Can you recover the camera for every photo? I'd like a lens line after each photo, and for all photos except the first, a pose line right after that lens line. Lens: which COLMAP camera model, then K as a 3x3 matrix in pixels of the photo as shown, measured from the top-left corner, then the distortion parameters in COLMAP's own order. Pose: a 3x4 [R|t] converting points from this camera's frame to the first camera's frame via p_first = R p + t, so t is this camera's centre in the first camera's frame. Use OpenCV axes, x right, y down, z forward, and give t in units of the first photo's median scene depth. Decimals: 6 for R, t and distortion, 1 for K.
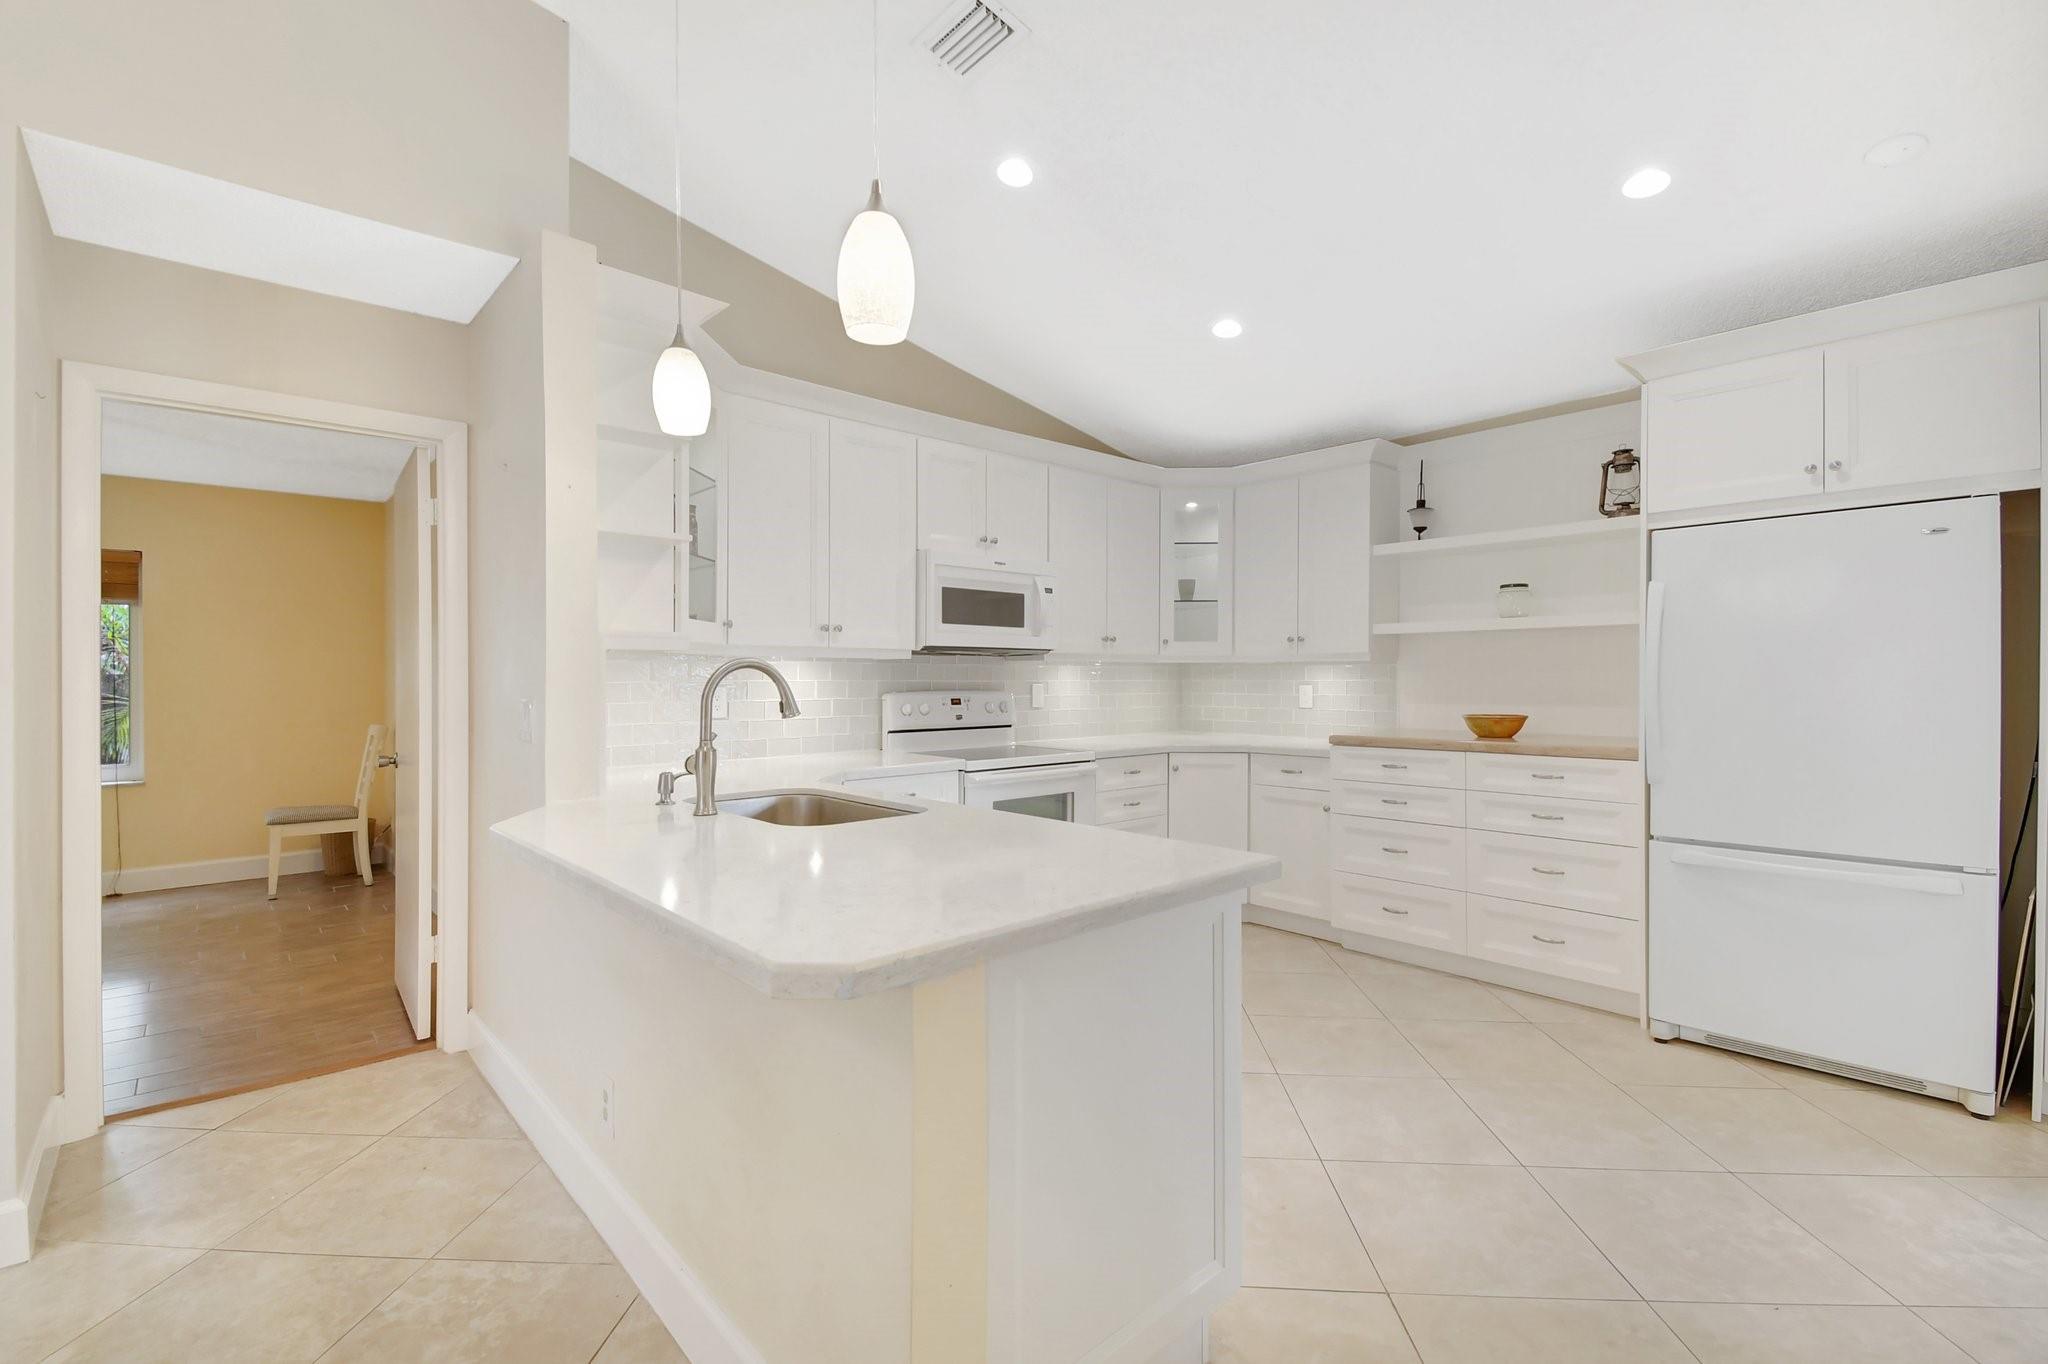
lens RADIAL K [[891.9, 0, 1018.7], [0, 891.9, 687.5], [0, 0, 1]] dist [0.035229, -0.025298]
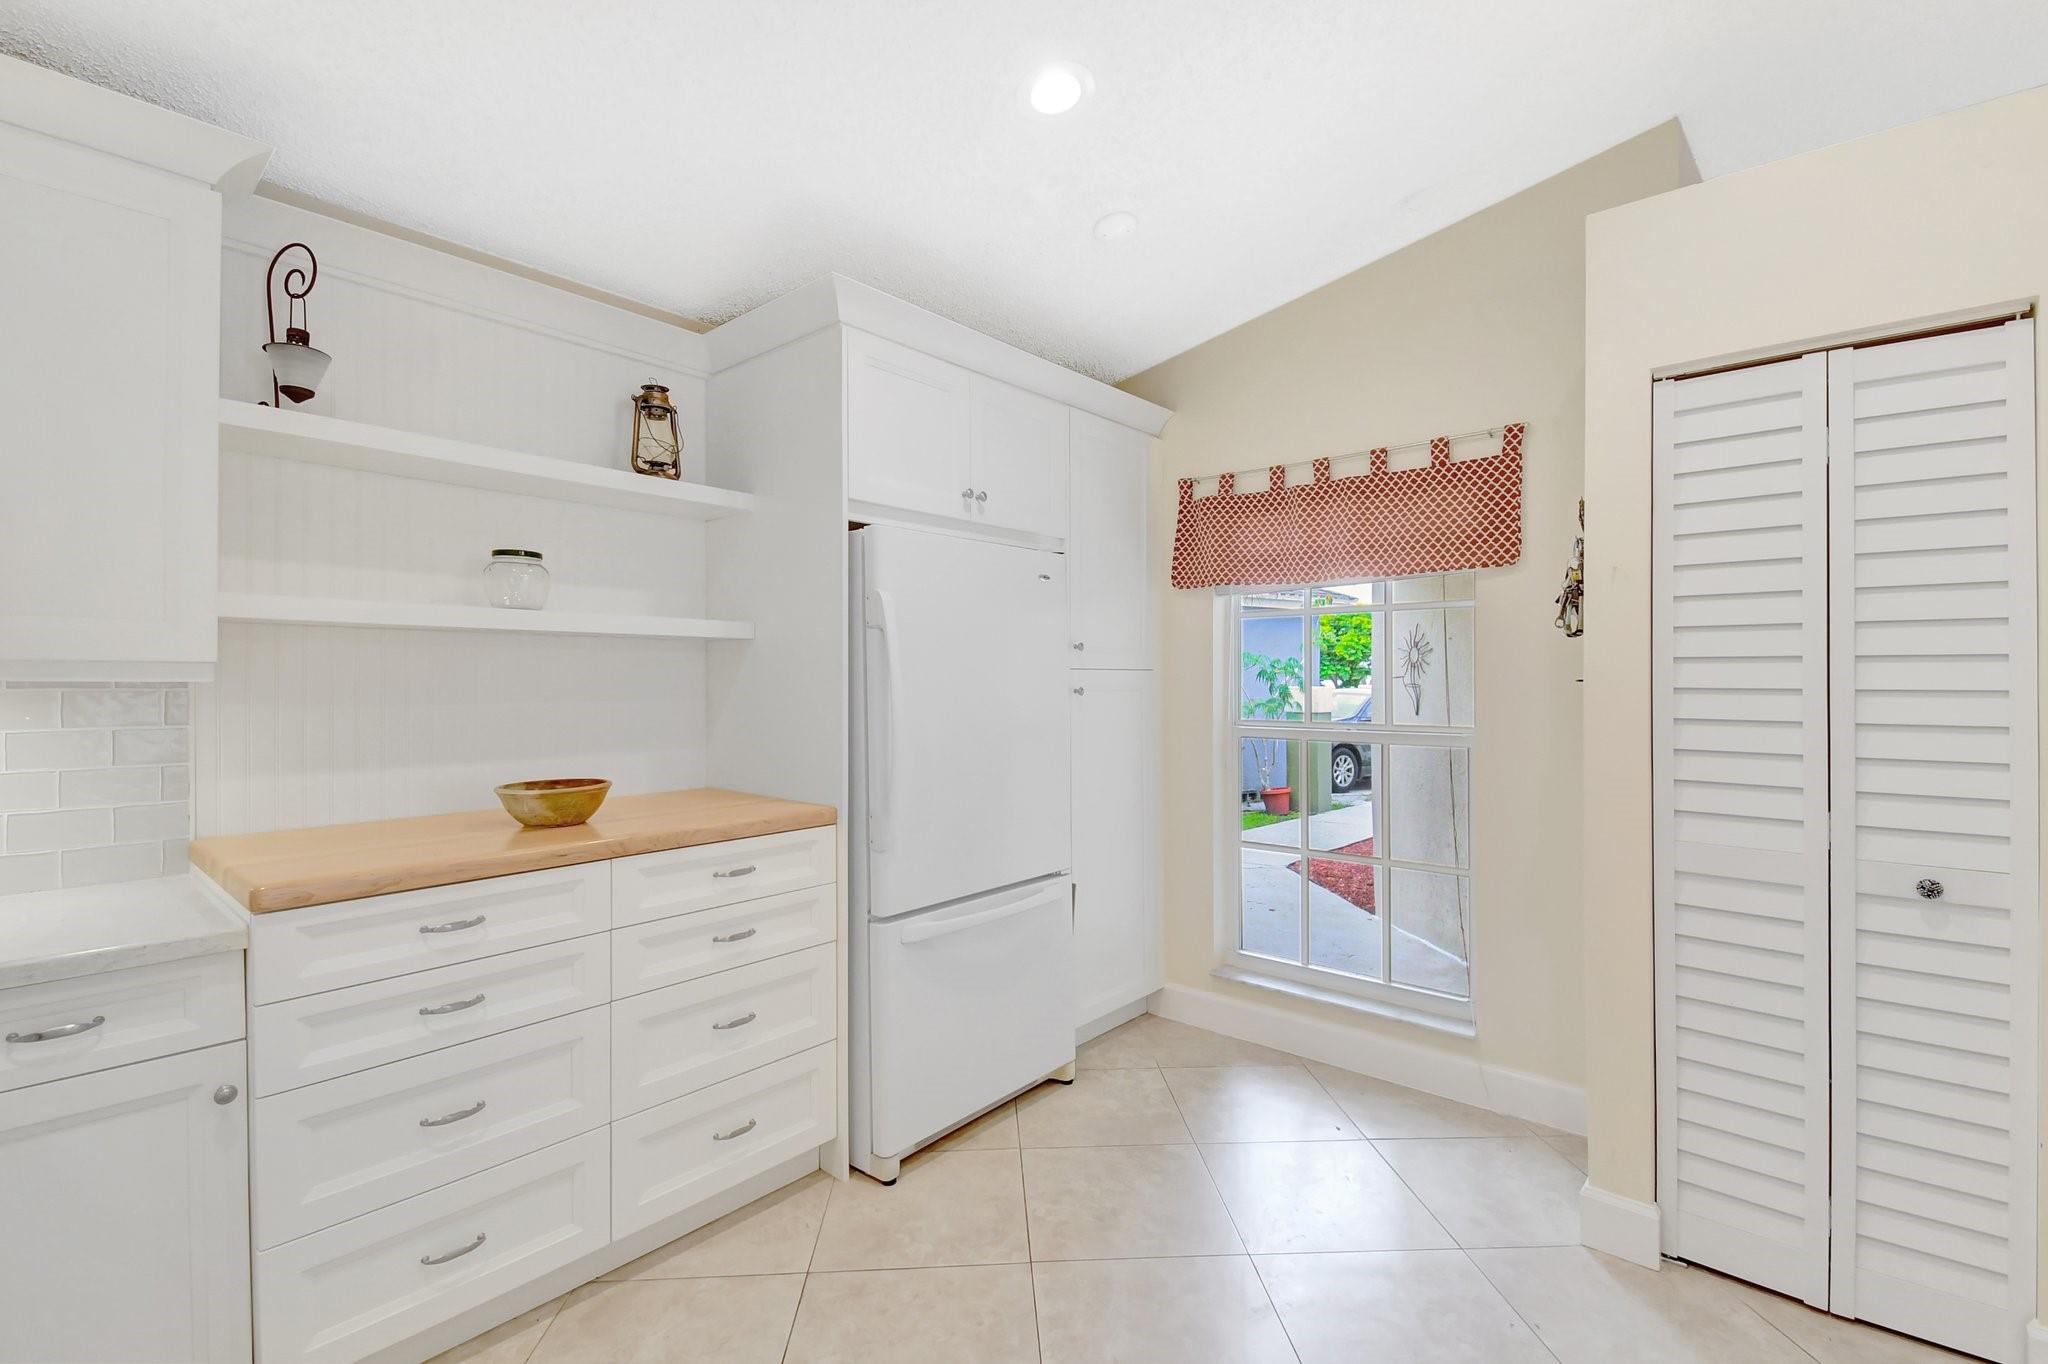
lens RADIAL K [[891.9, 0, 1018.7], [0, 891.9, 687.5], [0, 0, 1]] dist [0.035229, -0.025298]
pose [[-0.134013, 0.003421, 0.990974, -0.054470], [0.008958, 0.999957, -0.002241, -0.023005], [-0.990939, 0.008577, -0.134038, 0.729849]]
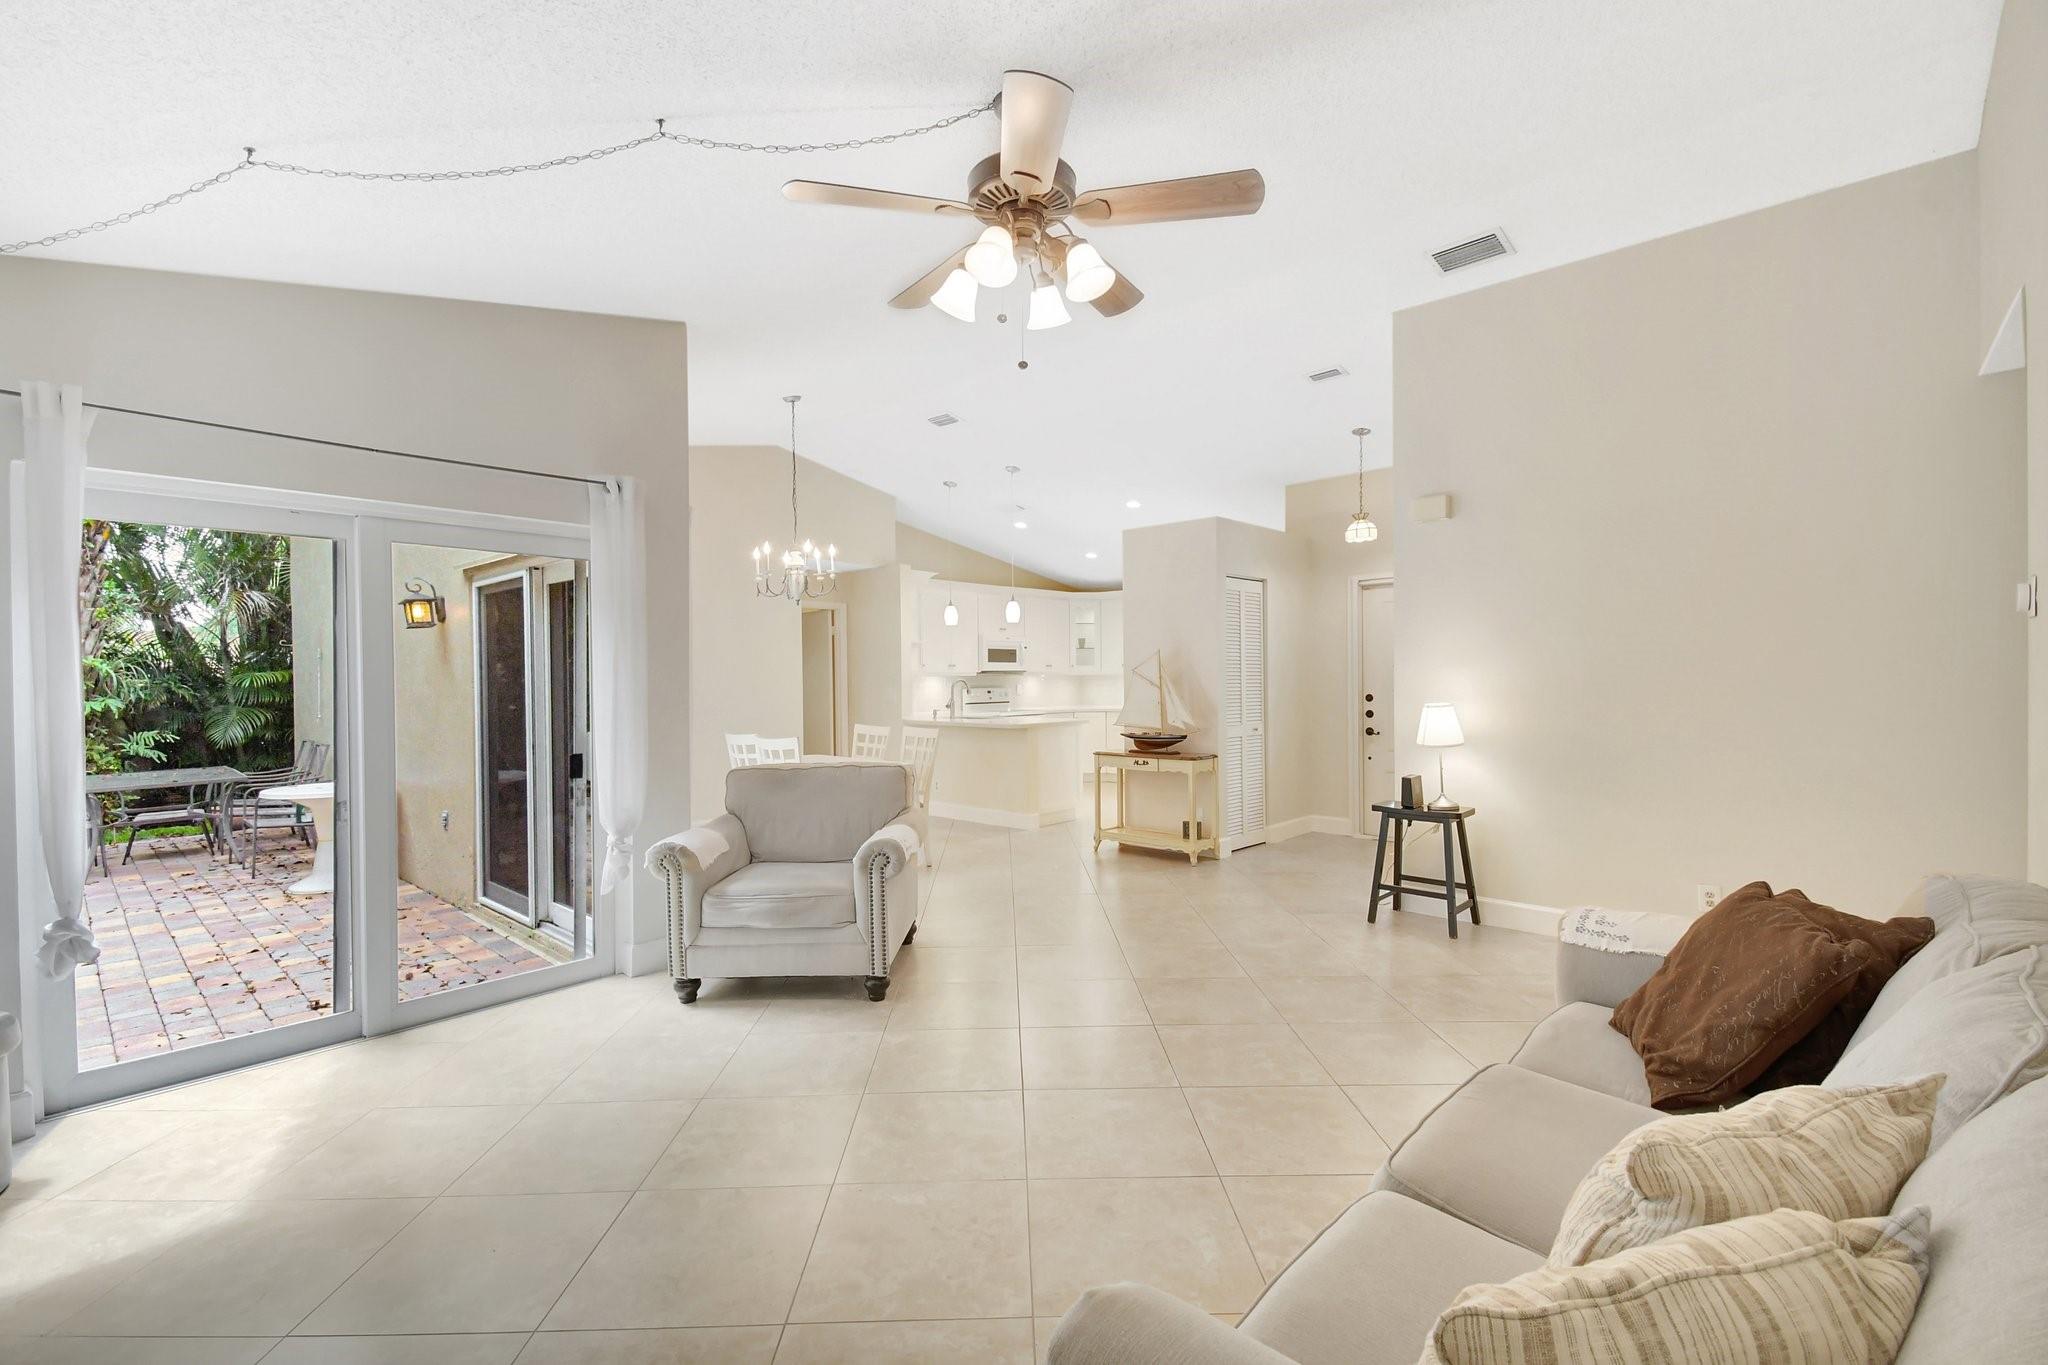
lens RADIAL K [[905.0, 0, 1024.1], [0, 905.0, 680.4], [0, 0, 1]] dist [0.034487, -0.023418]
pose [[0.995778, -0.009050, 0.091342, -0.209124], [0.009773, 0.999924, -0.007470, 0.003088], [-0.091268, 0.008332, 0.995792, -1.575961]]
